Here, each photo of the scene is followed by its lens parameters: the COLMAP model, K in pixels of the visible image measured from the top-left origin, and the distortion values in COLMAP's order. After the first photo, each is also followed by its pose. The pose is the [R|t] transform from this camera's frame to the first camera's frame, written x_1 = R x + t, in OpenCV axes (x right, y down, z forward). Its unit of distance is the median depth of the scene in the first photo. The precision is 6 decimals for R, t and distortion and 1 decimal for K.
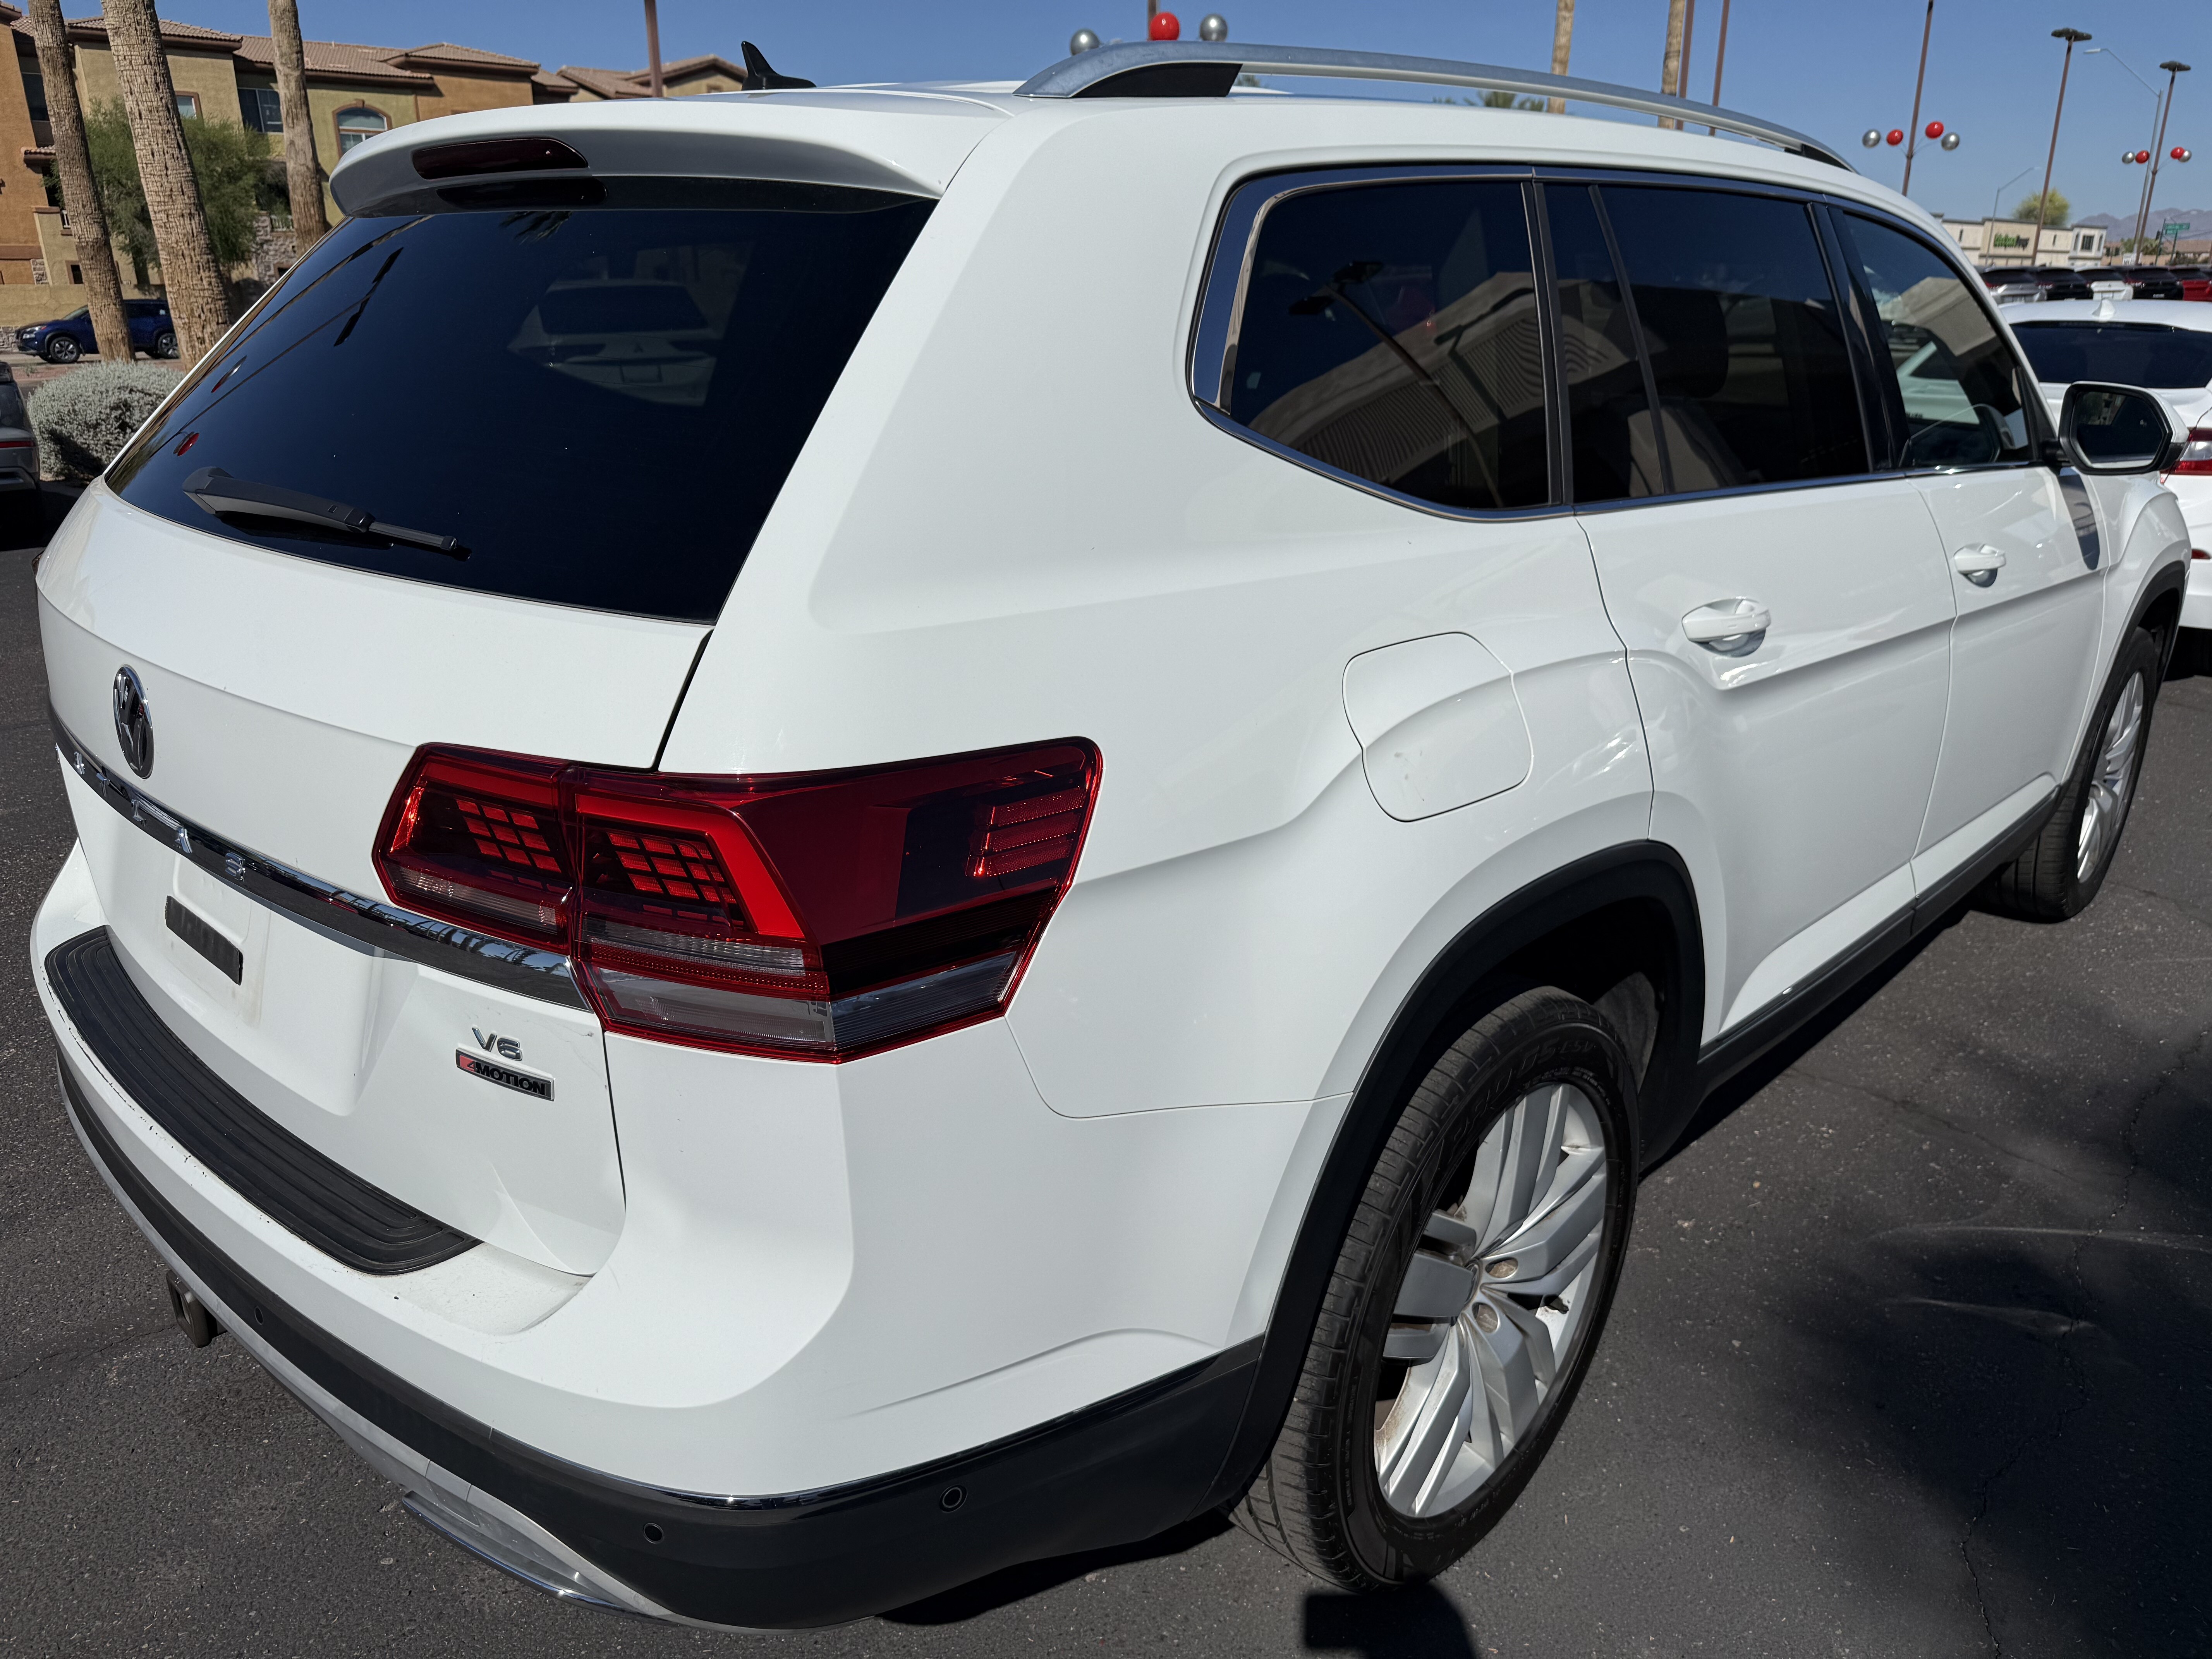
lens RADIAL K [[1512.9, 0, 1106.0], [0, 1512.9, 829.5], [0, 0, 1]] dist [-0.002463, -0.000967]
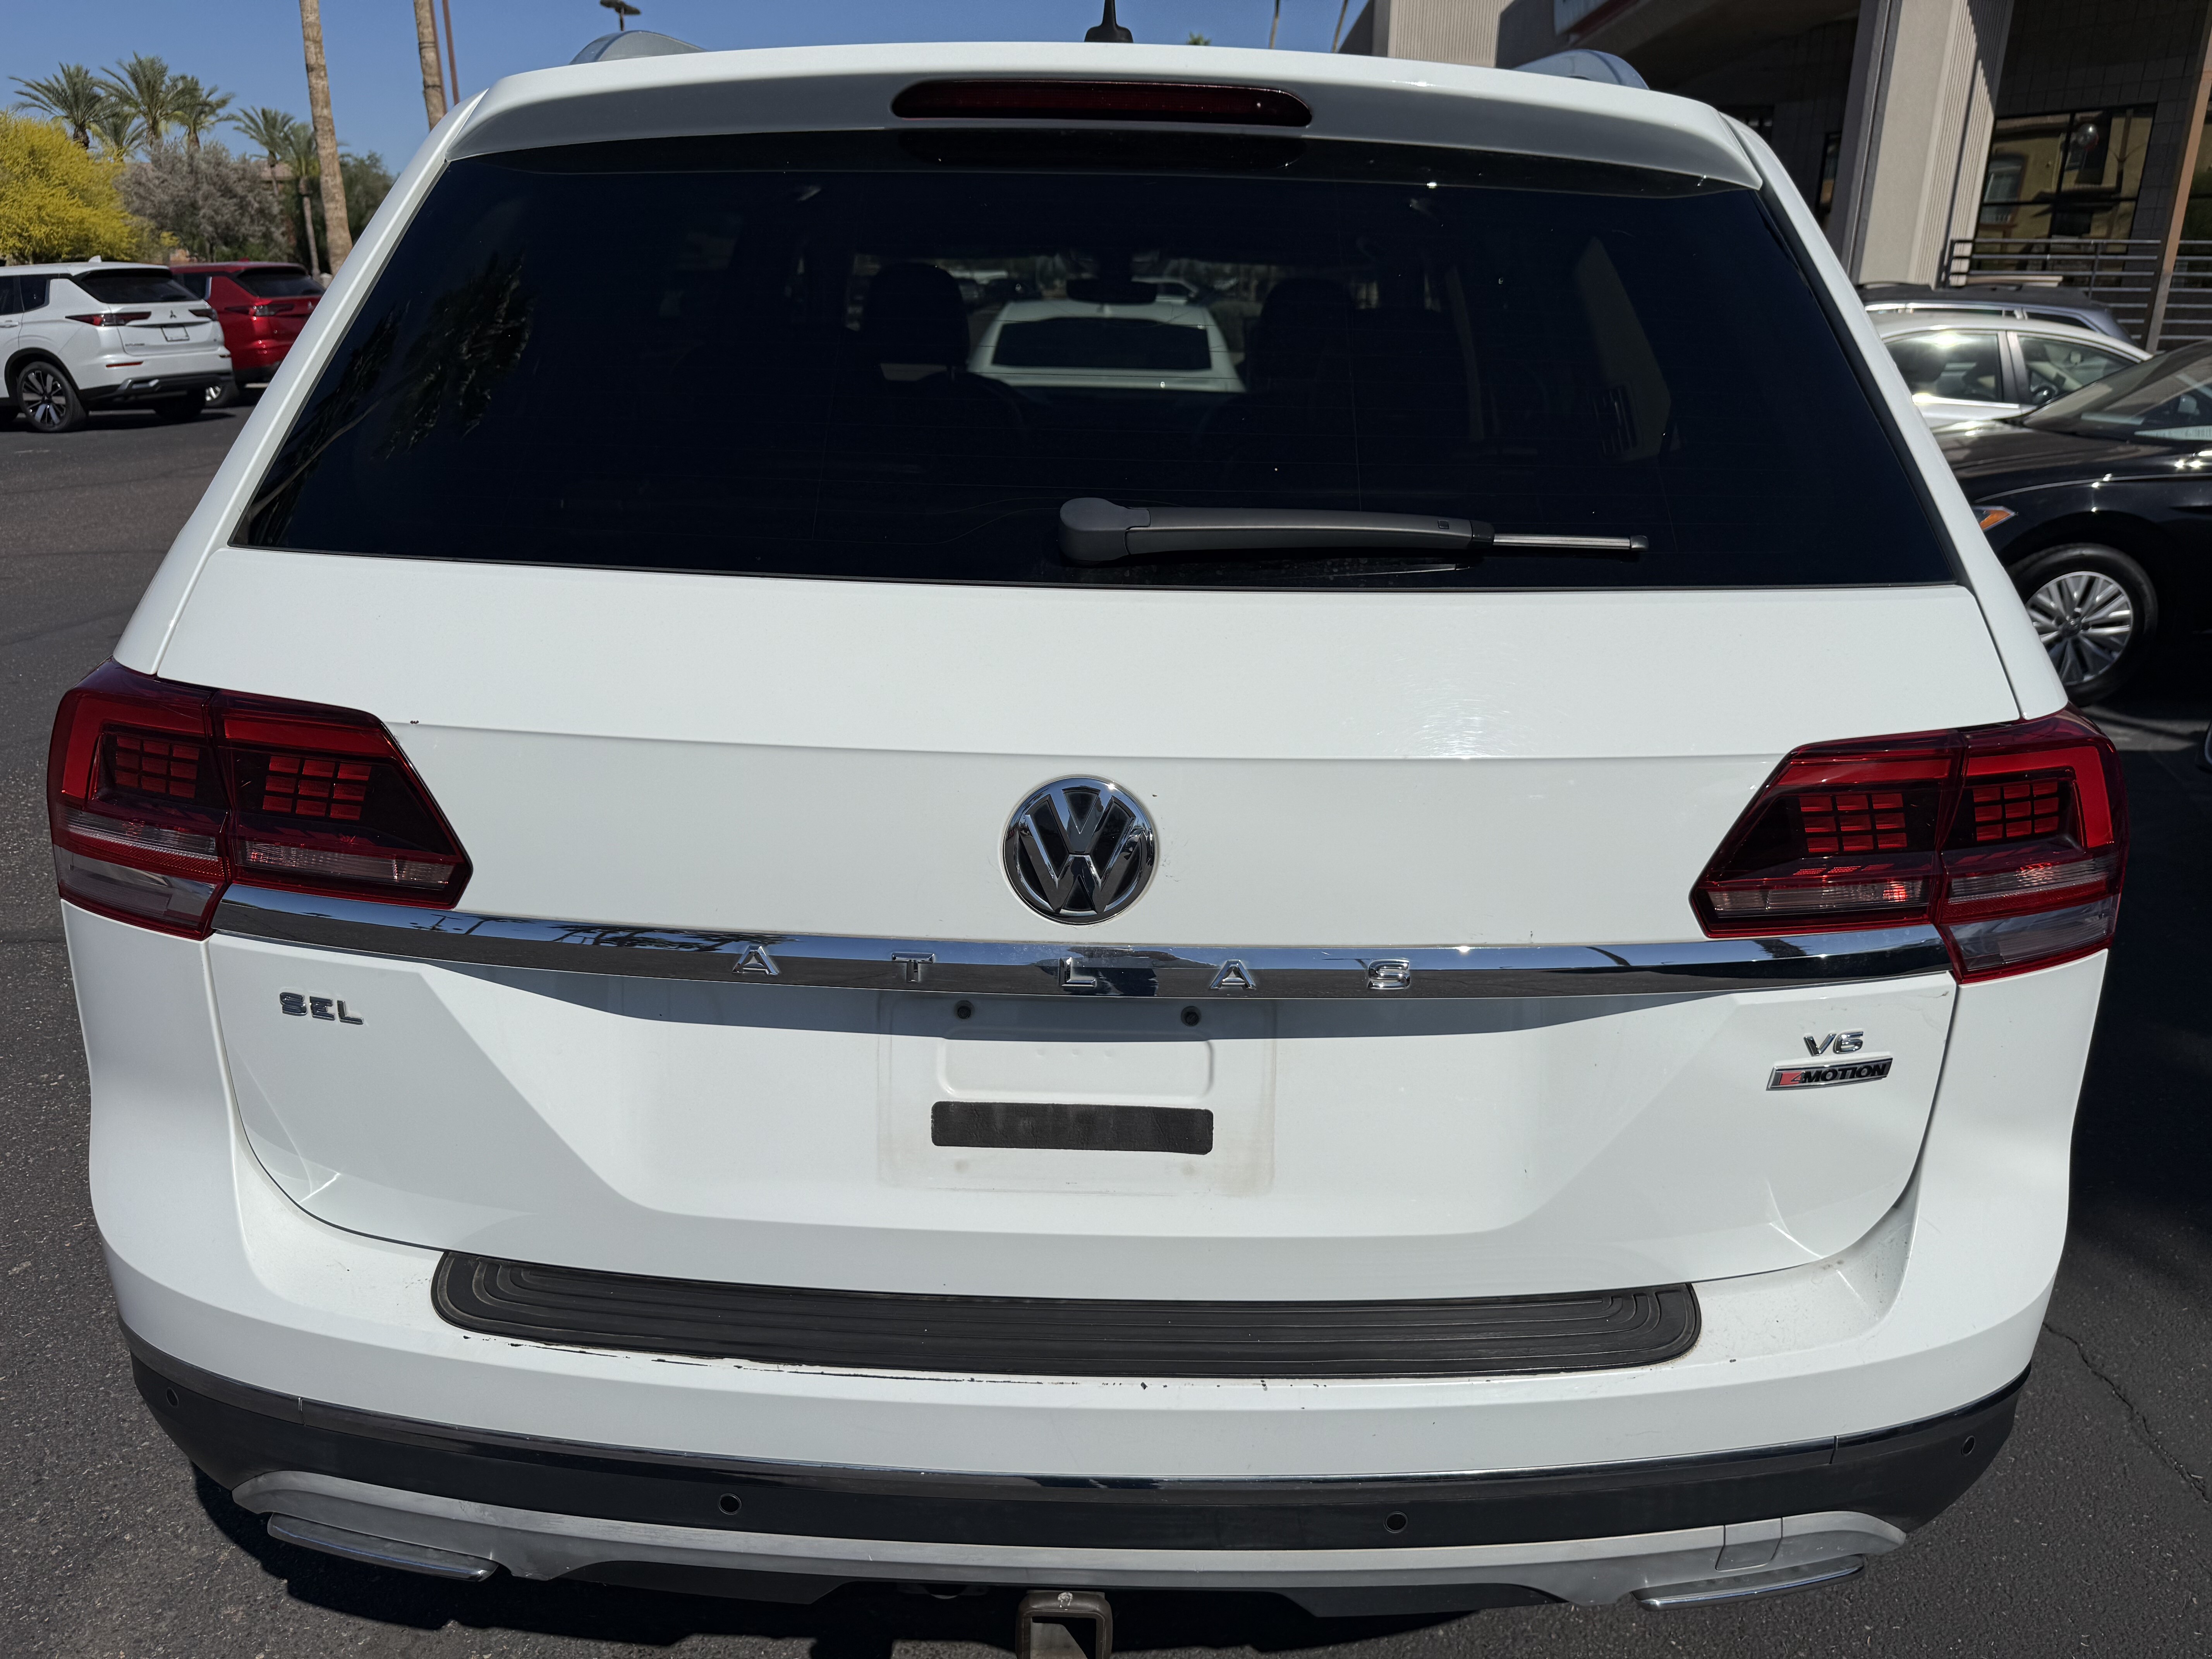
lens RADIAL K [[1512.9, 0, 1106.0], [0, 1512.9, 829.5], [0, 0, 1]] dist [-0.002463, -0.000967]
pose [[0.753907, -0.213086, 0.621465, -1.344486], [0.212064, 0.974235, 0.076785, -0.167960], [-0.621814, 0.073902, 0.779670, 0.527428]]
